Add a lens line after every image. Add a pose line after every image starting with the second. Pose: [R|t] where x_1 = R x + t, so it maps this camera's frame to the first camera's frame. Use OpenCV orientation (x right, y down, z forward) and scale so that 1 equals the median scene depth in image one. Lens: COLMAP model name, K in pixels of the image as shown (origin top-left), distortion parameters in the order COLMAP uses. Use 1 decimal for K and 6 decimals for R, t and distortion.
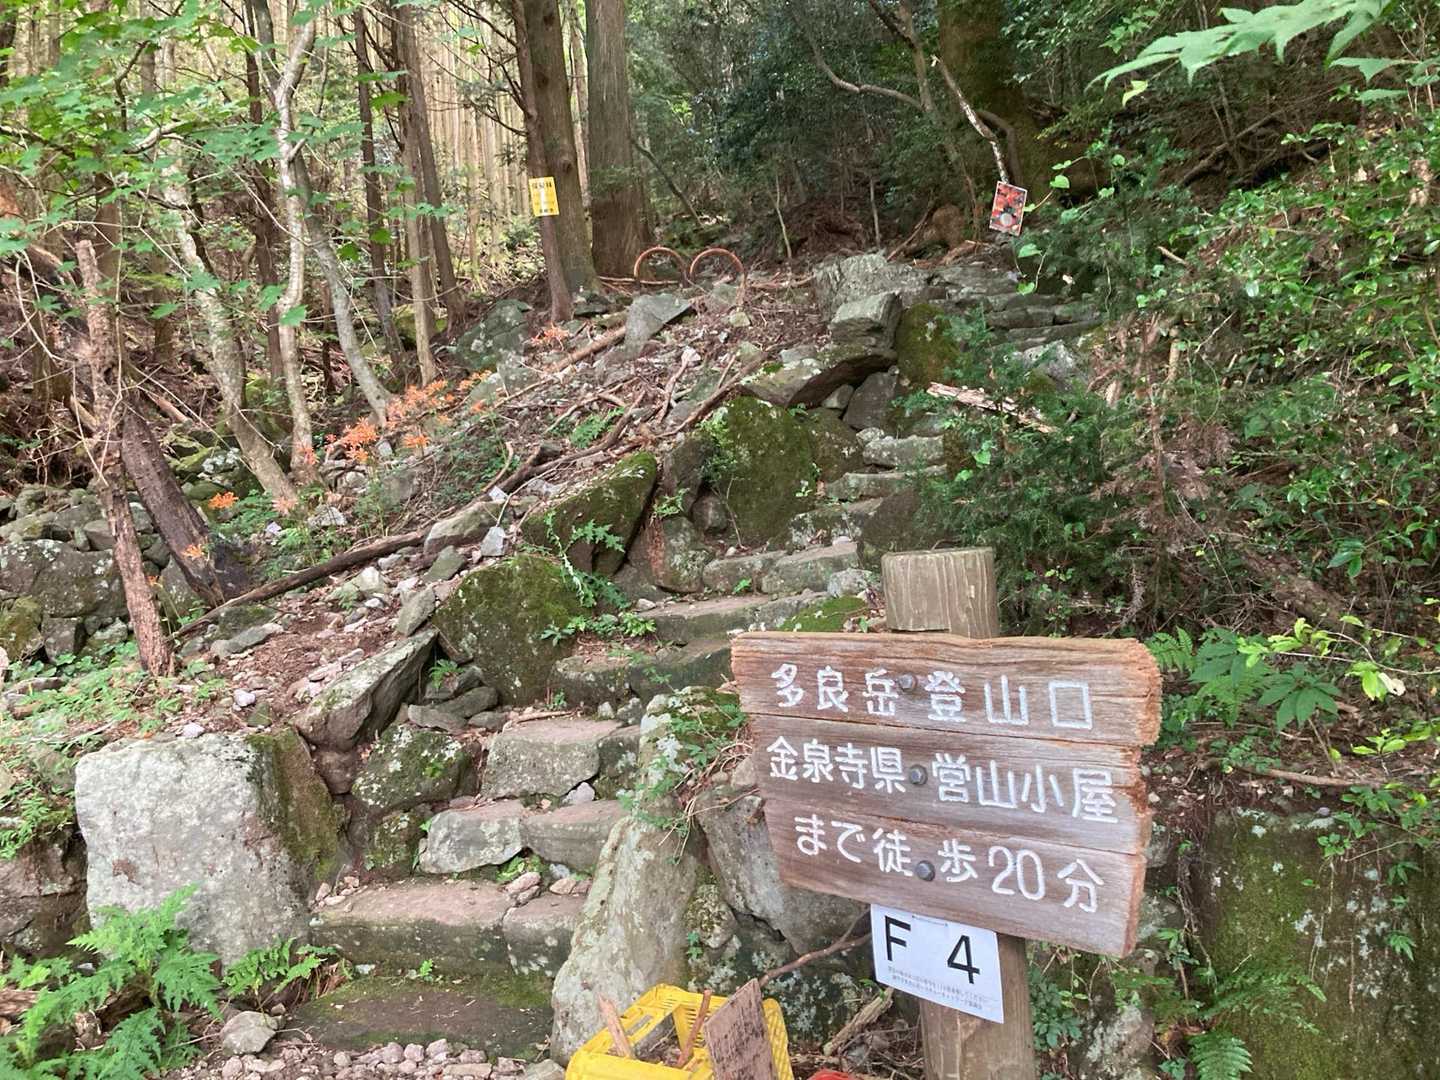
lens RADIAL K [[1229.0, 0, 720.0], [0, 1229.0, 540.0], [0, 0, 1]] dist [0.003591, 0.004800]
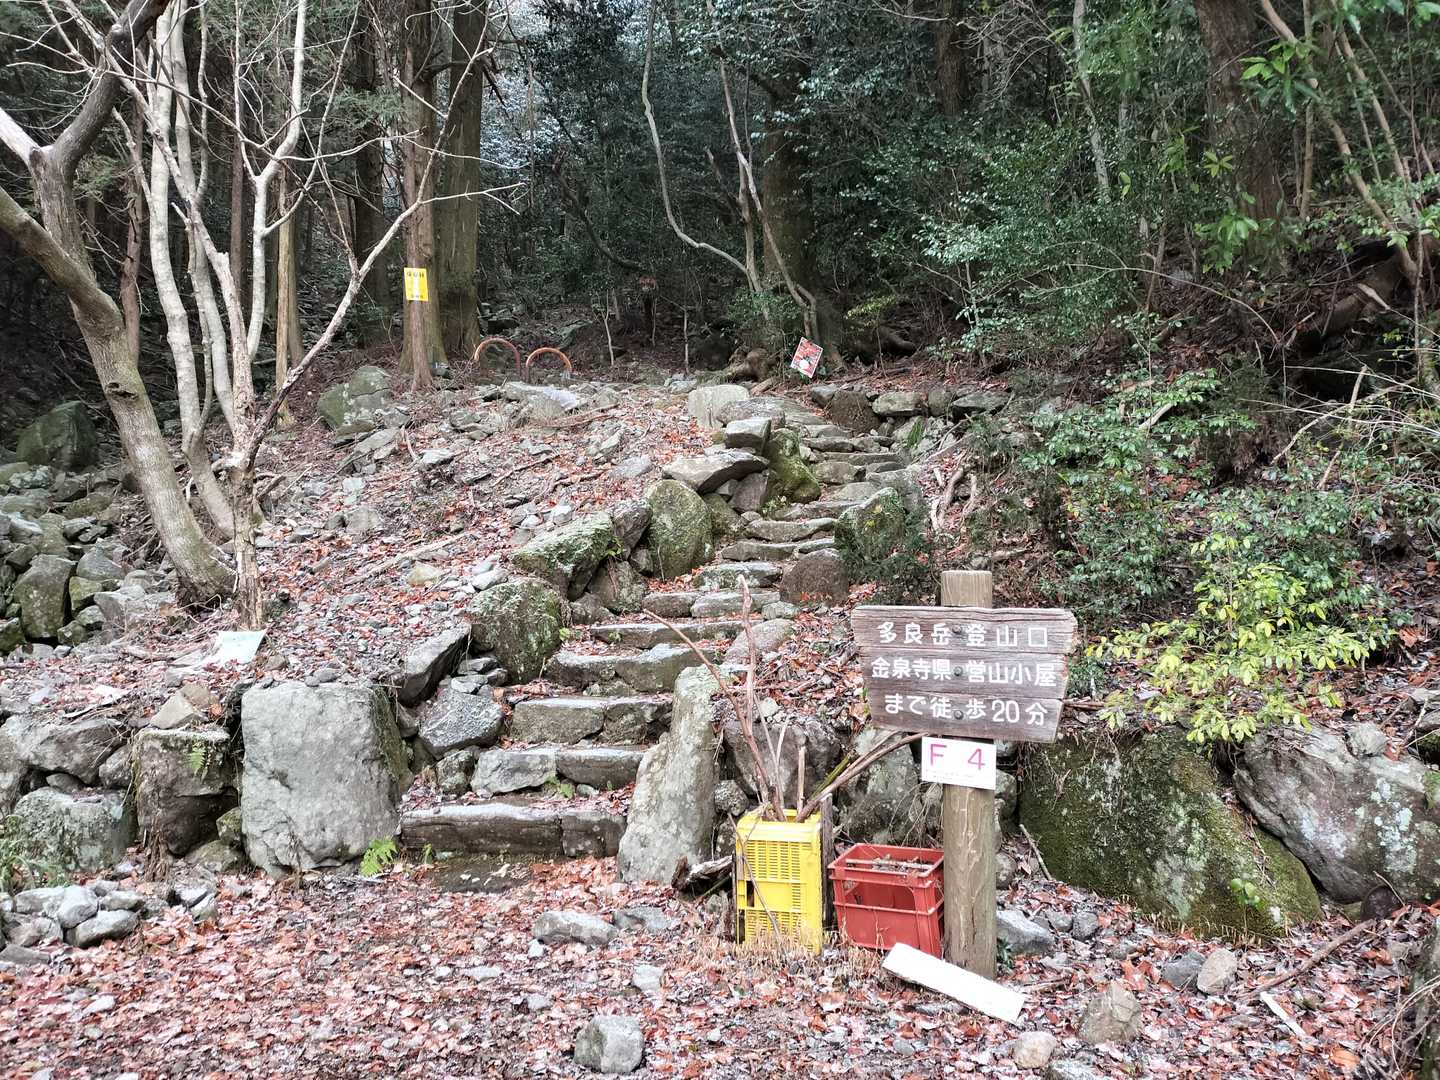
lens RADIAL K [[1295.2, 0, 720.0], [0, 1295.2, 540.0], [0, 0, 1]] dist [0.083094, -0.001770]
pose [[0.947806, 0.097882, 0.303451, -0.896964], [-0.076486, 0.993723, -0.081637, 0.164340], [-0.309537, 0.054166, 0.949343, -1.013040]]
